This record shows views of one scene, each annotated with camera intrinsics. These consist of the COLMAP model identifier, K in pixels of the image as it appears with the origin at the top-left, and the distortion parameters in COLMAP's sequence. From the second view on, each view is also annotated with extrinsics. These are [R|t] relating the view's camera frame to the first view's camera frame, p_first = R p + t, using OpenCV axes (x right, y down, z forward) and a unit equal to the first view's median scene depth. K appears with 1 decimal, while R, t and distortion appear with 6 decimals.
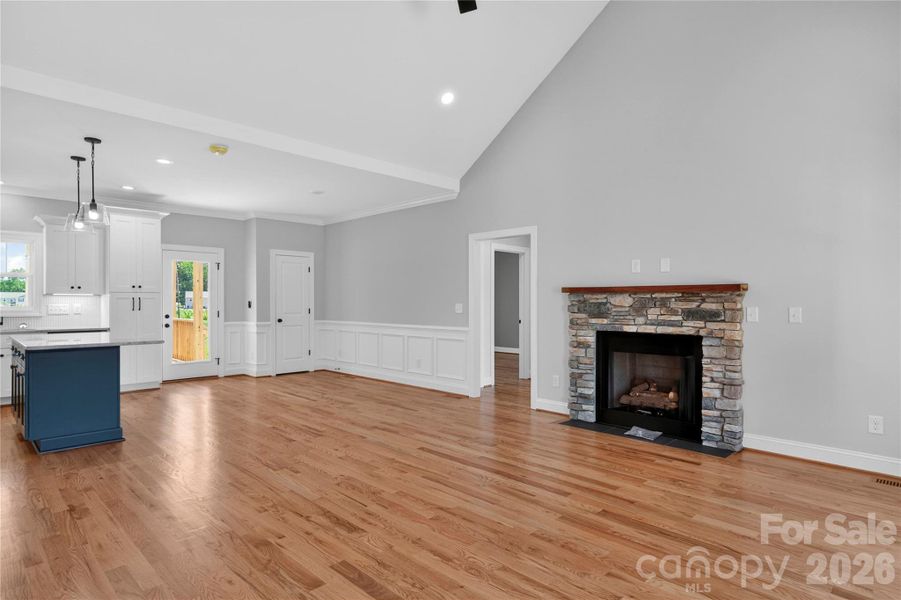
lens RADIAL K [[502.8, 0, 462.3], [0, 502.8, 301.2], [0, 0, 1]] dist [0.001746, 0.003035]
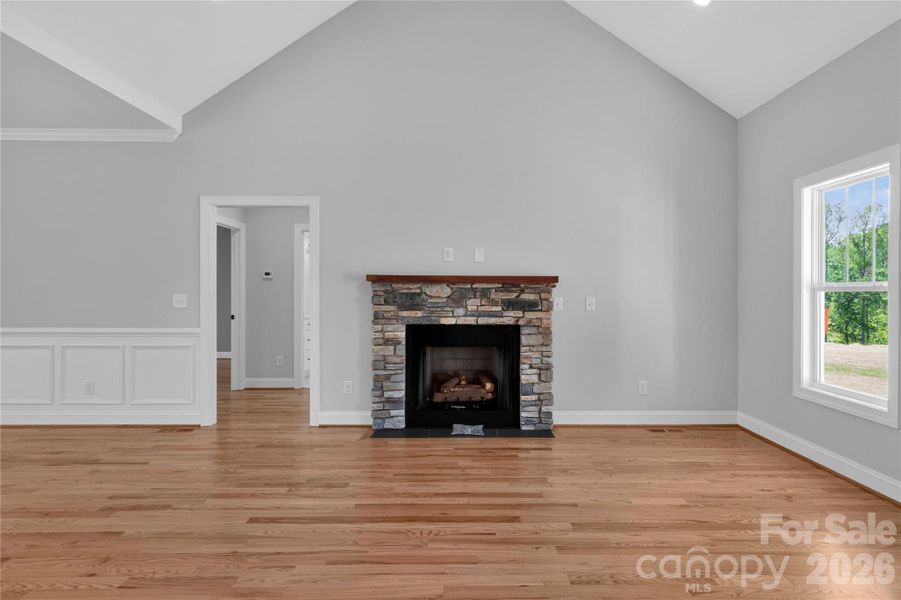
lens RADIAL K [[502.8, 0, 469.3], [0, 502.8, 294.8], [0, 0, 1]] dist [0.001746, 0.003035]
pose [[0.699621, -0.000894, 0.714514, -0.324820], [-0.003451, 0.999983, 0.004630, 0.001681], [-0.714506, -0.005705, 0.699606, 0.333488]]
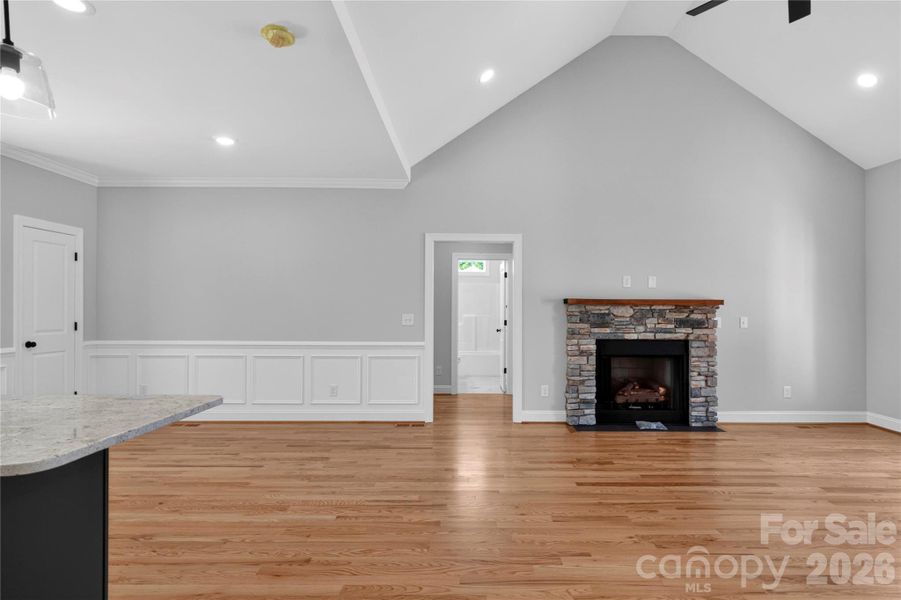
lens RADIAL K [[502.8, 0, 454.5], [0, 502.8, 303.9], [0, 0, 1]] dist [0.001746, 0.003035]
pose [[0.703014, 0.004169, 0.711164, -0.800777], [-0.005147, 0.999986, -0.000774, -0.016821], [-0.711158, -0.003116, 0.703025, 0.508888]]
